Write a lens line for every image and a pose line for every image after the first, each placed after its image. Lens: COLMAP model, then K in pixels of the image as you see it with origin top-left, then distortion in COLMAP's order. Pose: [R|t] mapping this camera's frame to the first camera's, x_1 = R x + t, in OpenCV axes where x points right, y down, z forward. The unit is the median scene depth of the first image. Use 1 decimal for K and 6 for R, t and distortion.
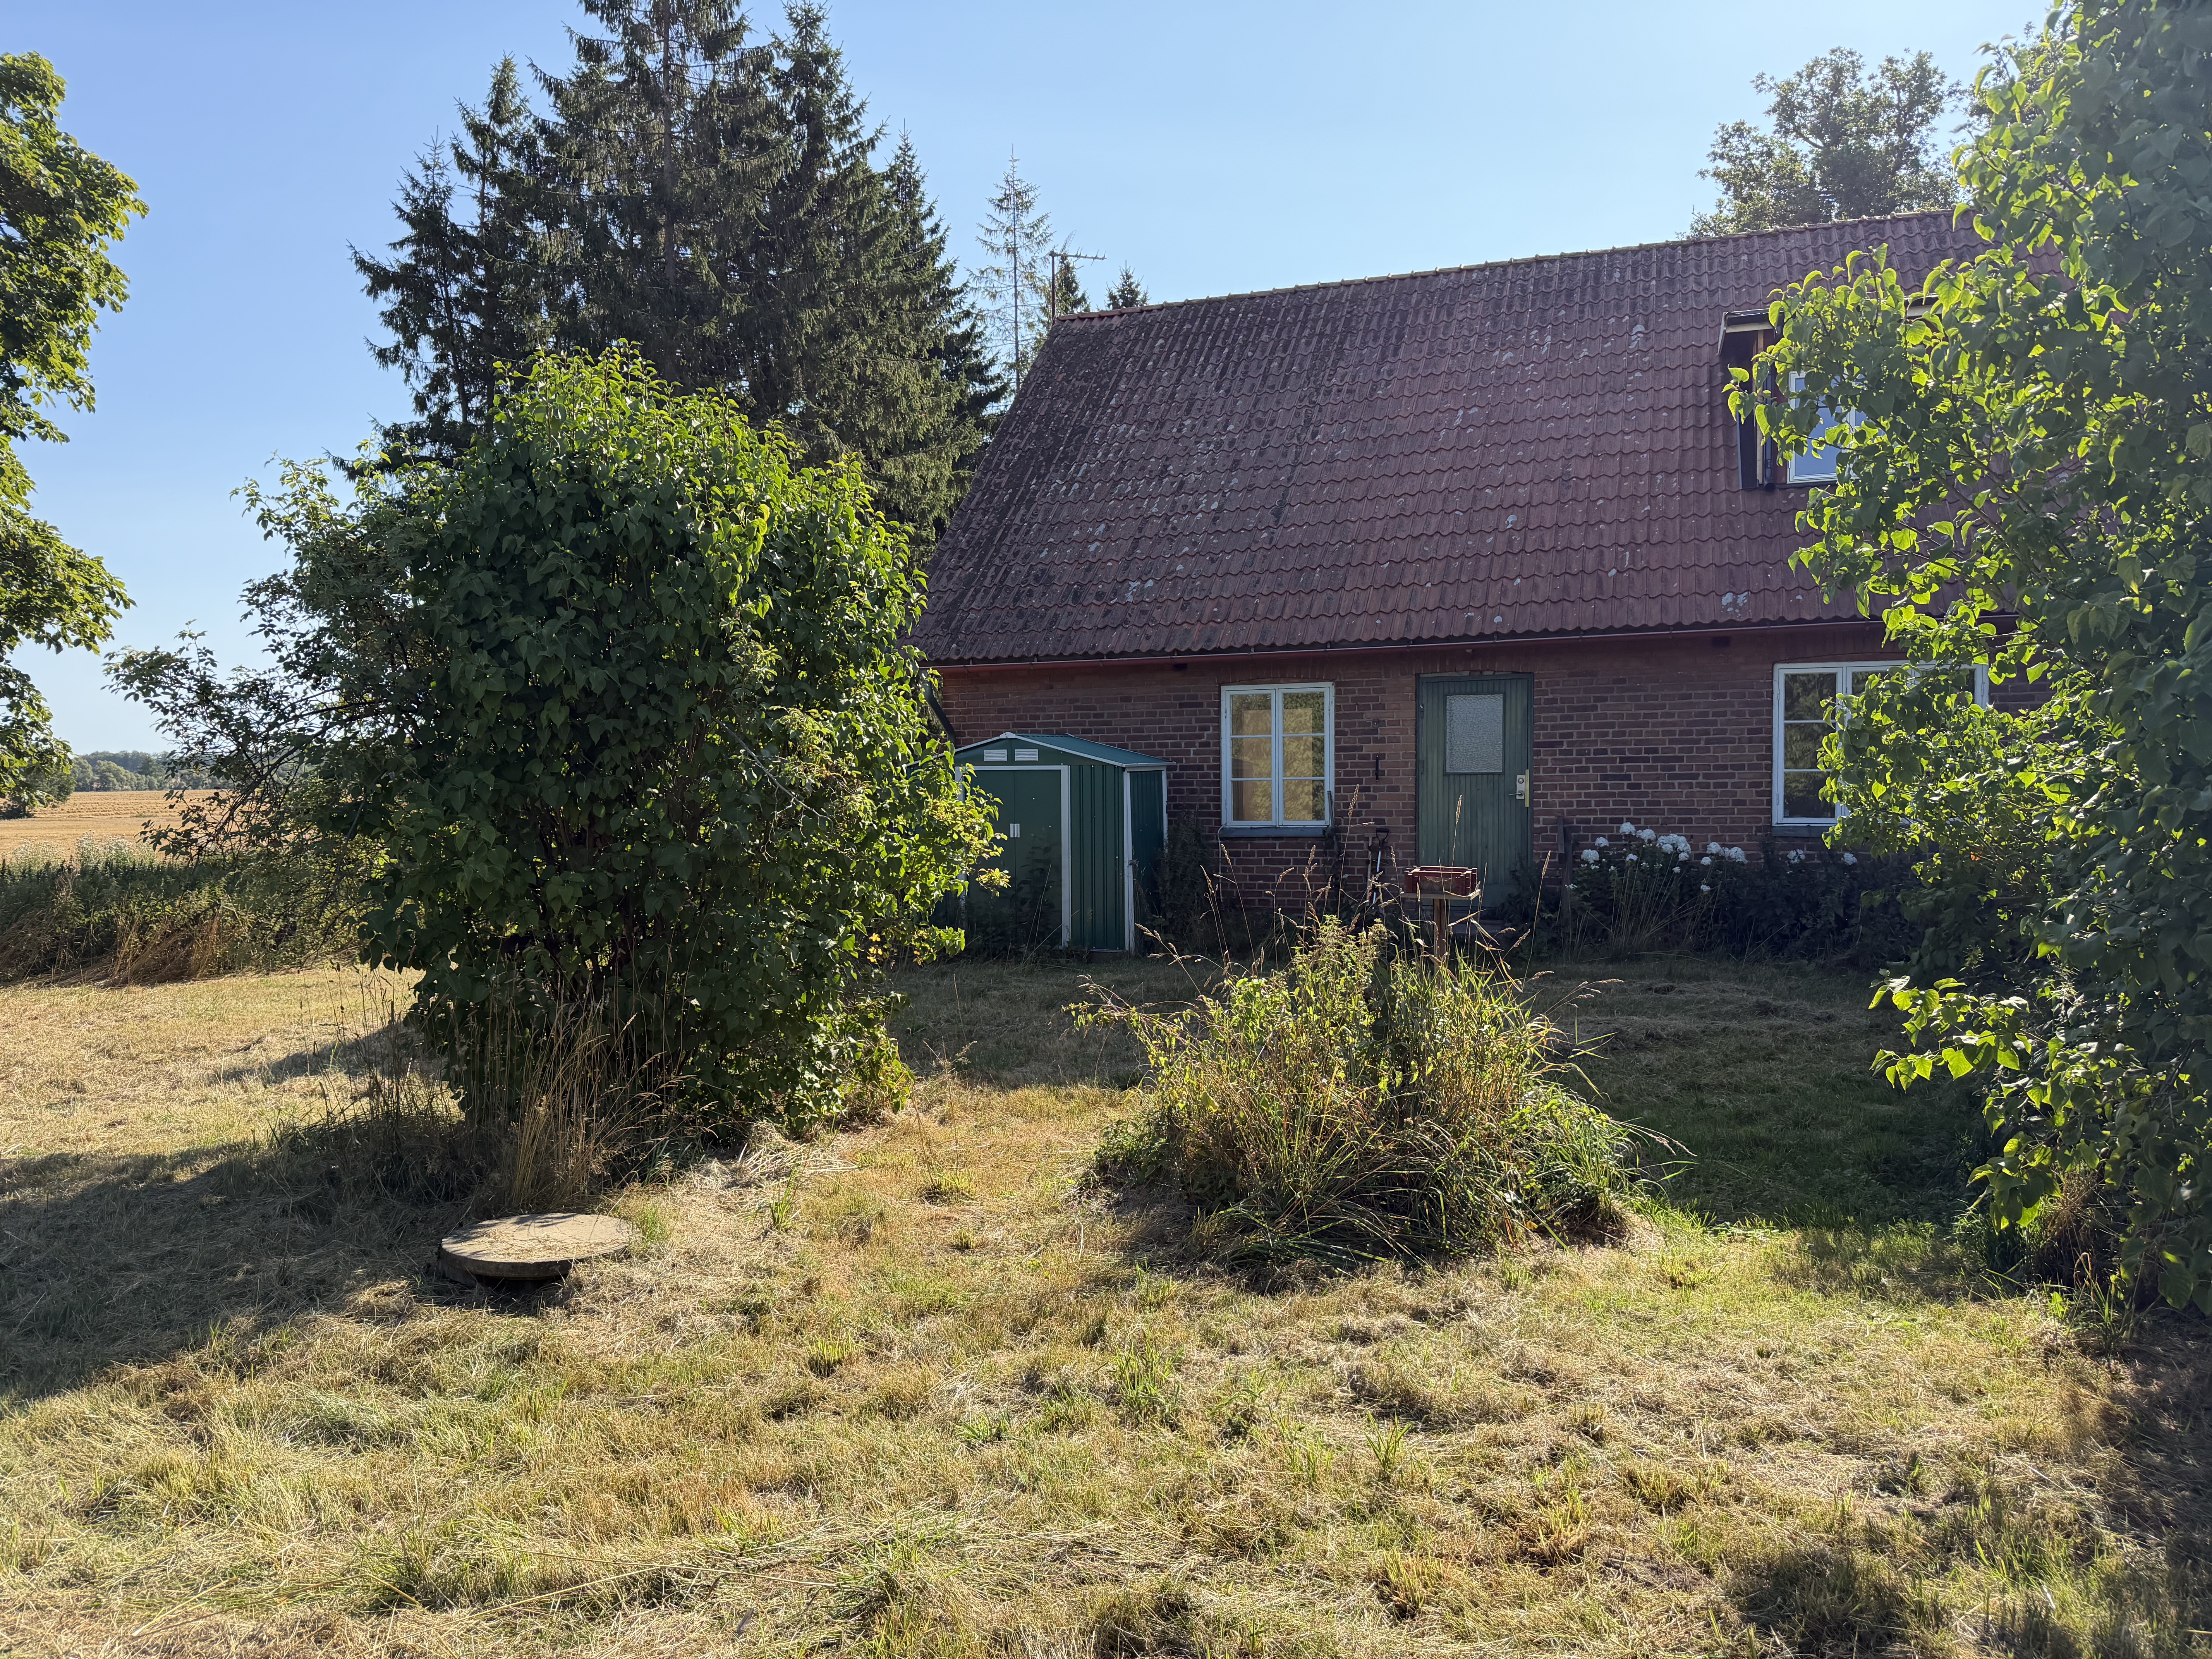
lens RADIAL K [[1561.2, 0, 1089.1], [0, 1561.2, 824.5], [0, 0, 1]] dist [0.039746, -0.035985]
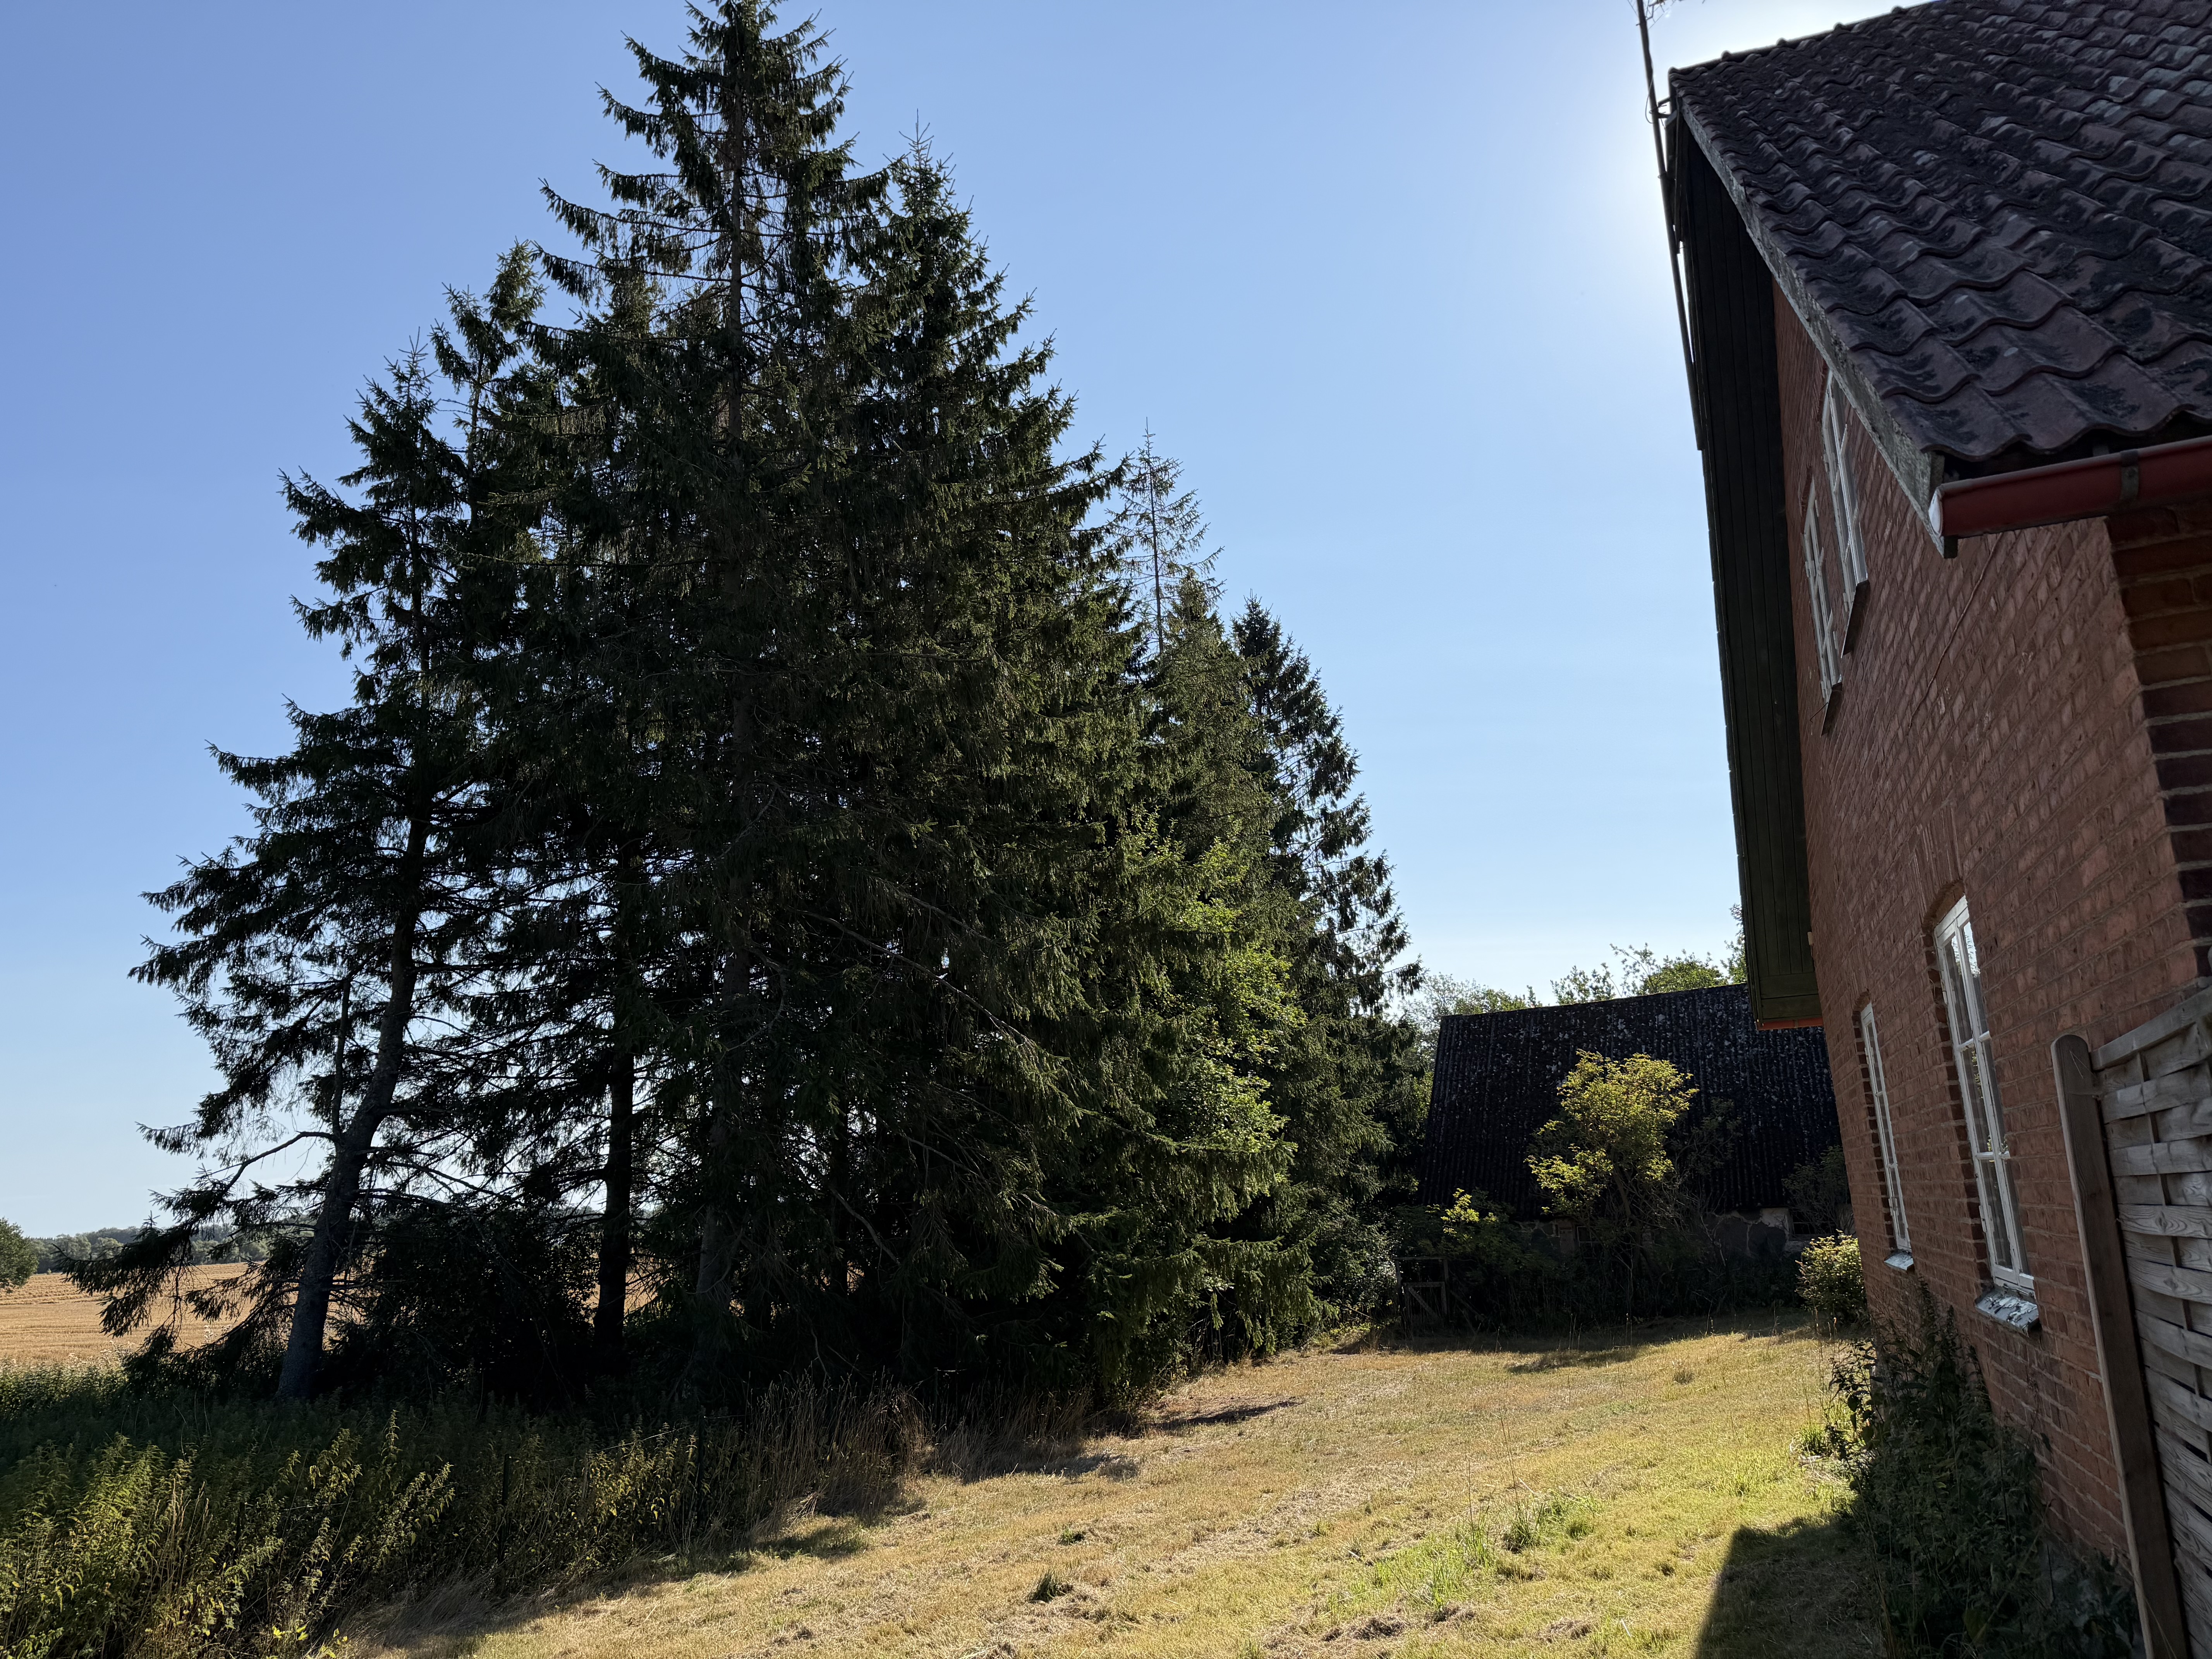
lens RADIAL K [[1561.2, 0, 1099.5], [0, 1561.2, 860.5], [0, 0, 1]] dist [0.039746, -0.035985]
pose [[0.999464, -0.032662, -0.001982, -0.232792], [0.031092, 0.966796, -0.253651, -0.015467], [0.010201, 0.253453, 0.967294, 0.802840]]
